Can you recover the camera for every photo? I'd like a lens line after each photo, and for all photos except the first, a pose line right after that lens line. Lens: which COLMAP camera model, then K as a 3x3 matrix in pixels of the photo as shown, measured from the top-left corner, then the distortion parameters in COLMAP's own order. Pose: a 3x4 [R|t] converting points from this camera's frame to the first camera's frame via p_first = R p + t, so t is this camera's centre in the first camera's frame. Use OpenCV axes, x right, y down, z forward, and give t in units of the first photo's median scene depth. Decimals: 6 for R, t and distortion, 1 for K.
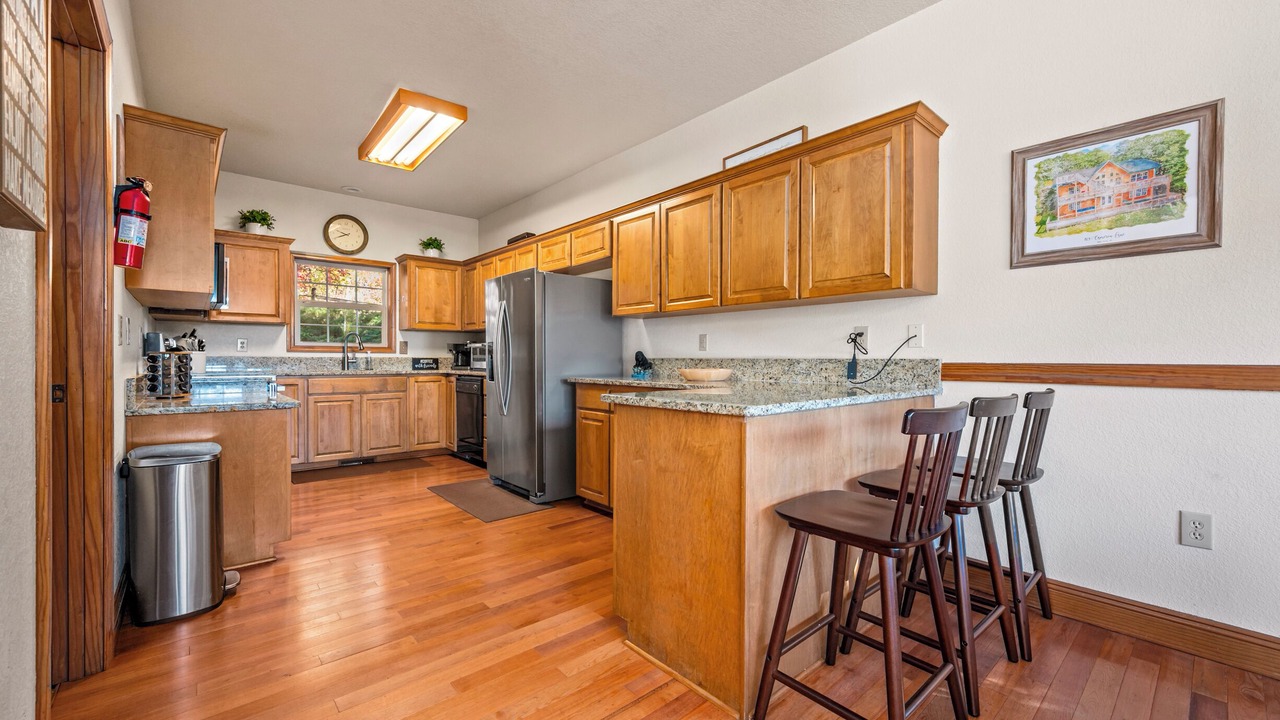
lens RADIAL K [[508.2, 0, 643.4], [0, 508.2, 365.1], [0, 0, 1]] dist [0.003655, -0.000243]
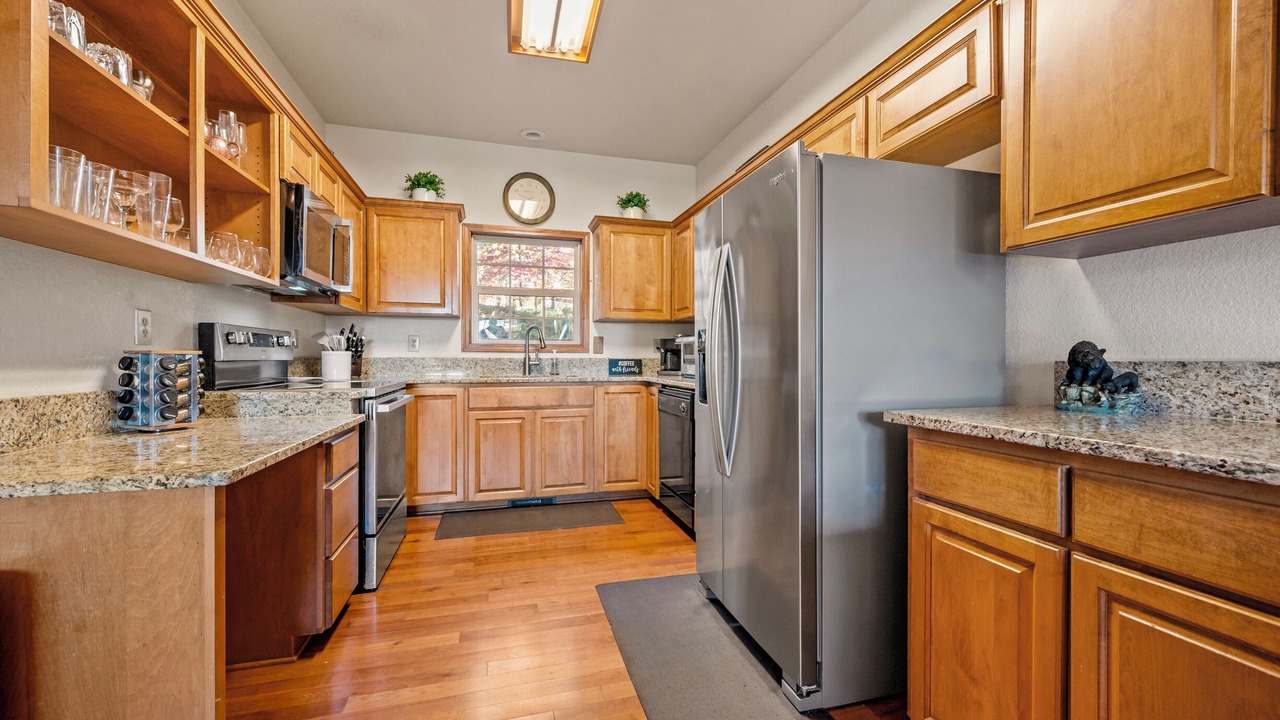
lens RADIAL K [[508.2, 0, 640.1], [0, 508.2, 363.8], [0, 0, 1]] dist [0.003655, -0.000243]
pose [[0.900910, 0.003660, -0.433991, -0.103027], [-0.004675, 0.999988, -0.001273, -0.007162], [0.433981, 0.003176, 0.900916, 0.395343]]
